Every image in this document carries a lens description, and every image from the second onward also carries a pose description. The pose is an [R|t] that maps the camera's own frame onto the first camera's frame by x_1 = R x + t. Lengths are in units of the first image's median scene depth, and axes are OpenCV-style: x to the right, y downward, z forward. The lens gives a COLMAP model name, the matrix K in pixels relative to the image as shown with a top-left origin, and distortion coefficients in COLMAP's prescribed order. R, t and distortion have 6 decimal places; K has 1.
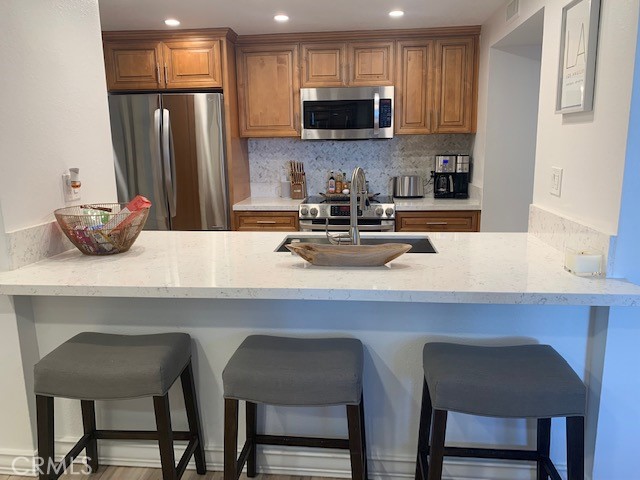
lens RADIAL K [[493.7, 0, 319.2], [0, 493.7, 235.4], [0, 0, 1]] dist [0.037326, -0.037926]
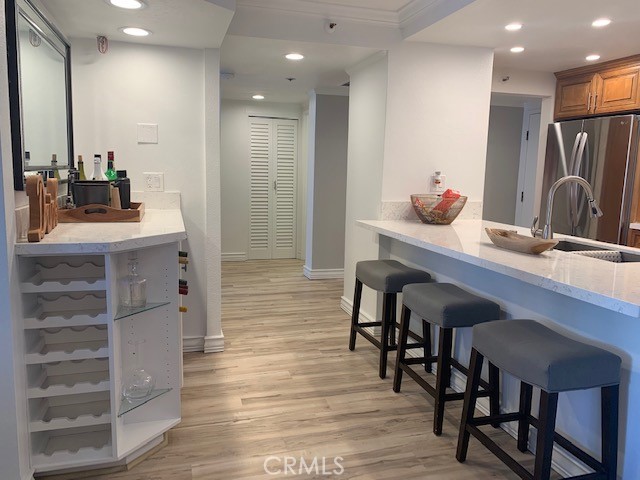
lens RADIAL K [[493.7, 0, 317.4], [0, 493.7, 241.0], [0, 0, 1]] dist [0.037326, -0.037926]
pose [[0.379328, 0.157663, -0.911731, 0.860525], [-0.202138, 0.975694, 0.084624, 0.028652], [0.902912, 0.152195, 0.401978, 0.029147]]
